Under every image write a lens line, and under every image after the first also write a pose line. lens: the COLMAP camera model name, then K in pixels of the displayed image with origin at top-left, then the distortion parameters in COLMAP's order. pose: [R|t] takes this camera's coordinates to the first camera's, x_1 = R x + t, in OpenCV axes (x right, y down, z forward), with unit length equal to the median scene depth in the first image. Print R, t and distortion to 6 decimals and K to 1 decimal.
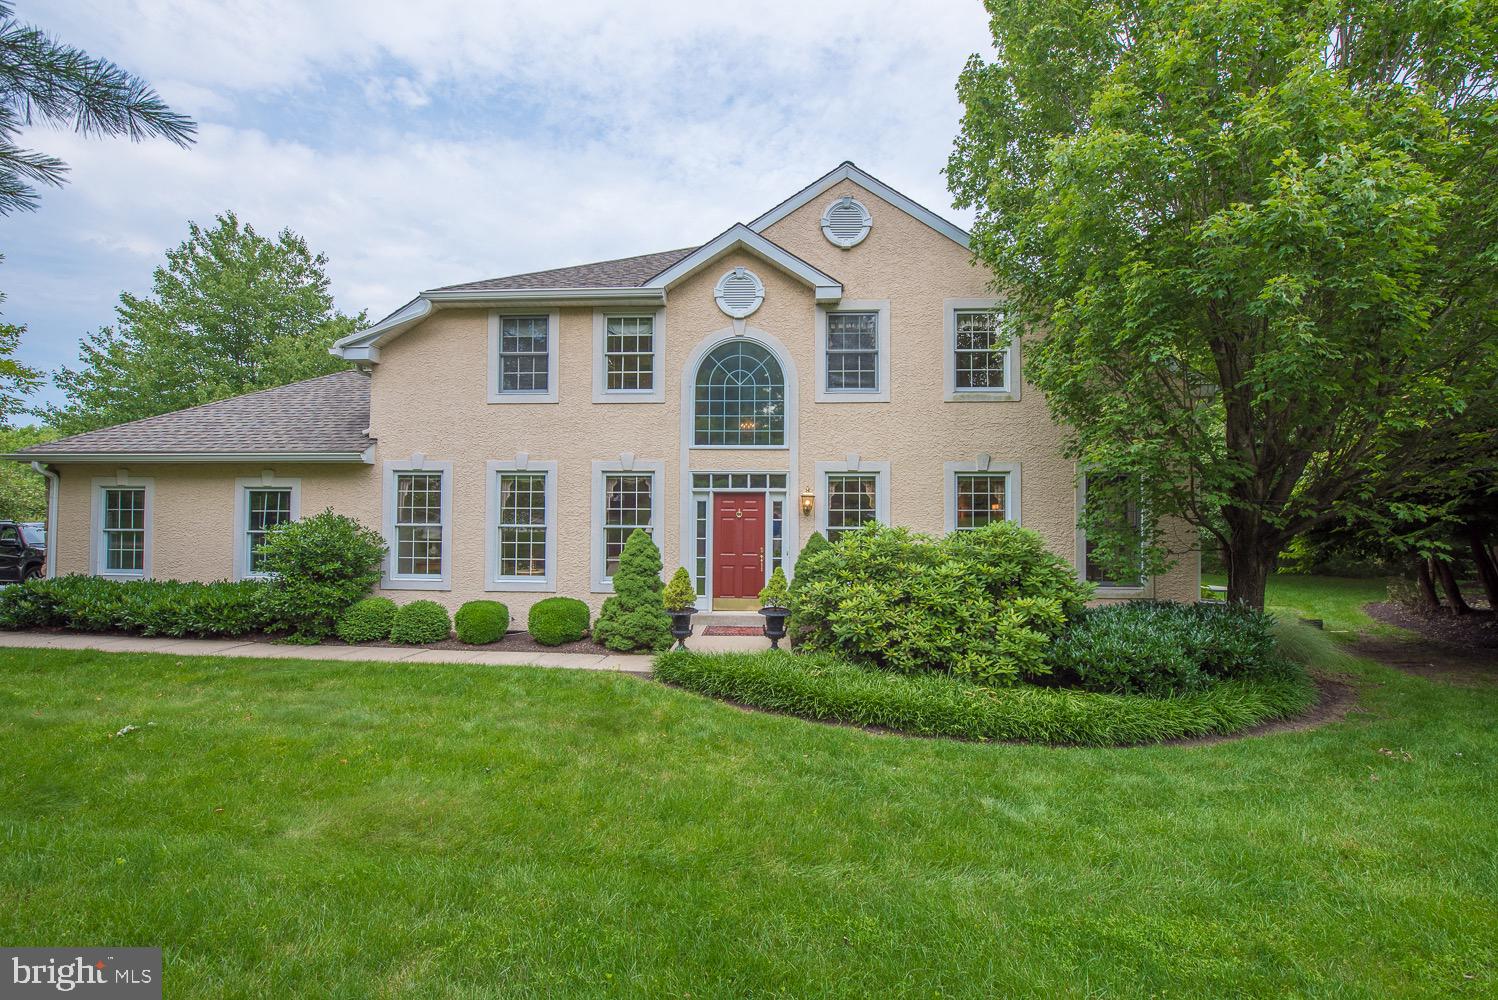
lens RADIAL K [[595.0, 0, 749.4], [0, 595.0, 501.7], [0, 0, 1]] dist [-0.015372, -0.003022]
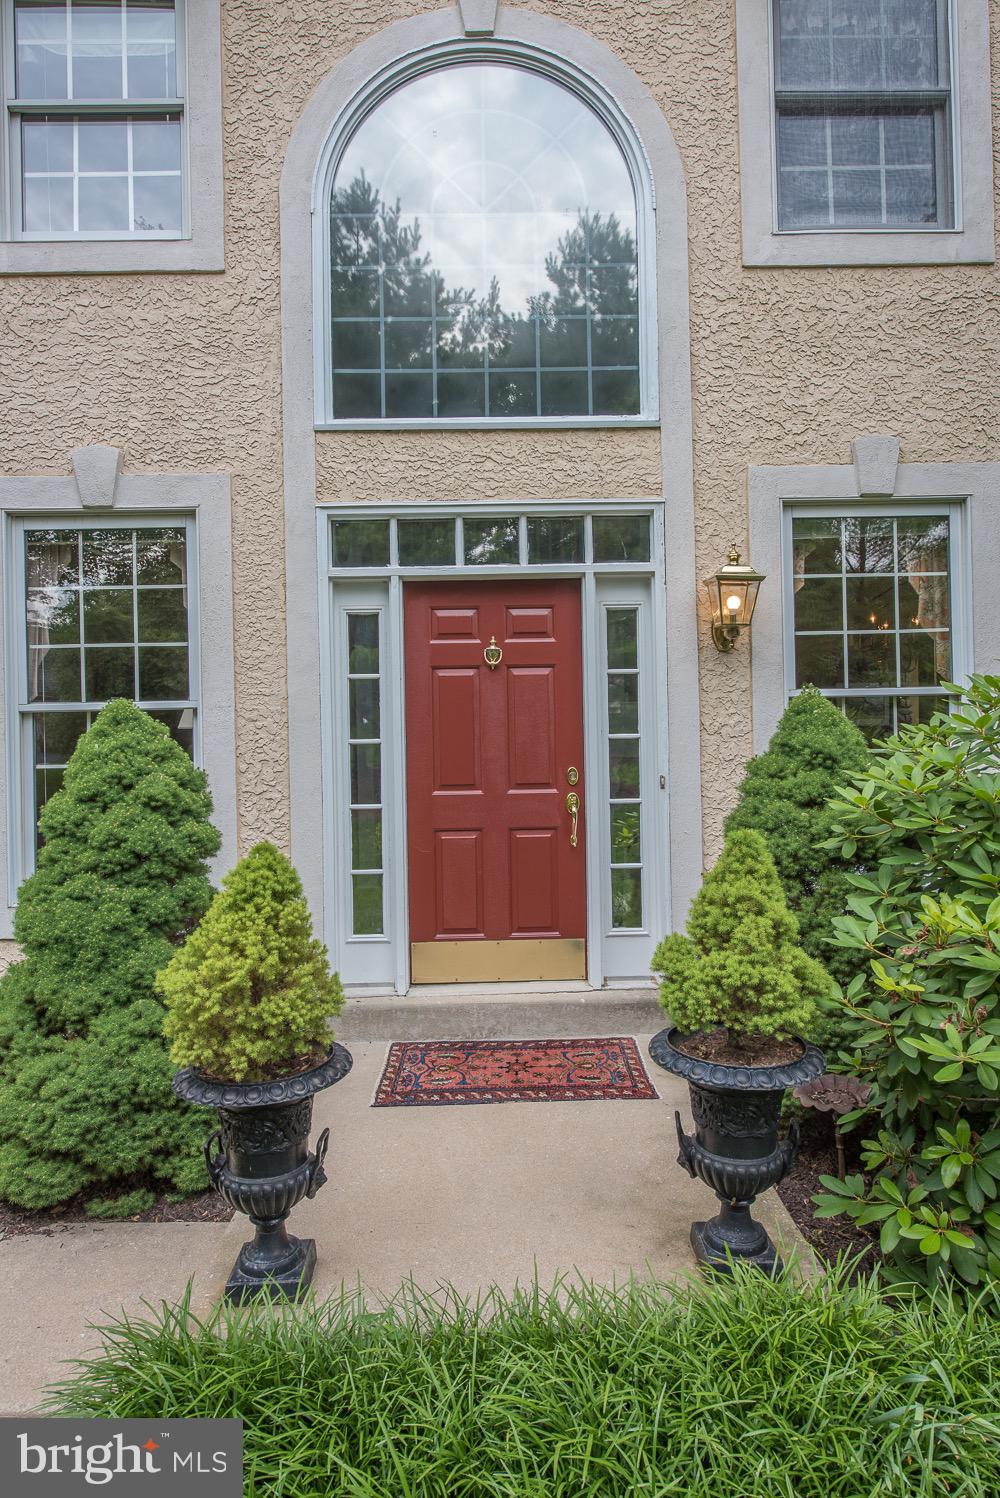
lens RADIAL K [[900.5, 0, 500.0], [0, 900.5, 749.0], [0, 0, 1]] dist [0.001622, 0.000096]
pose [[0.997843, -0.024531, 0.060886, -0.041874], [0.023462, 0.999559, 0.018201, 0.059676], [-0.061306, -0.016733, 0.997979, 0.559011]]
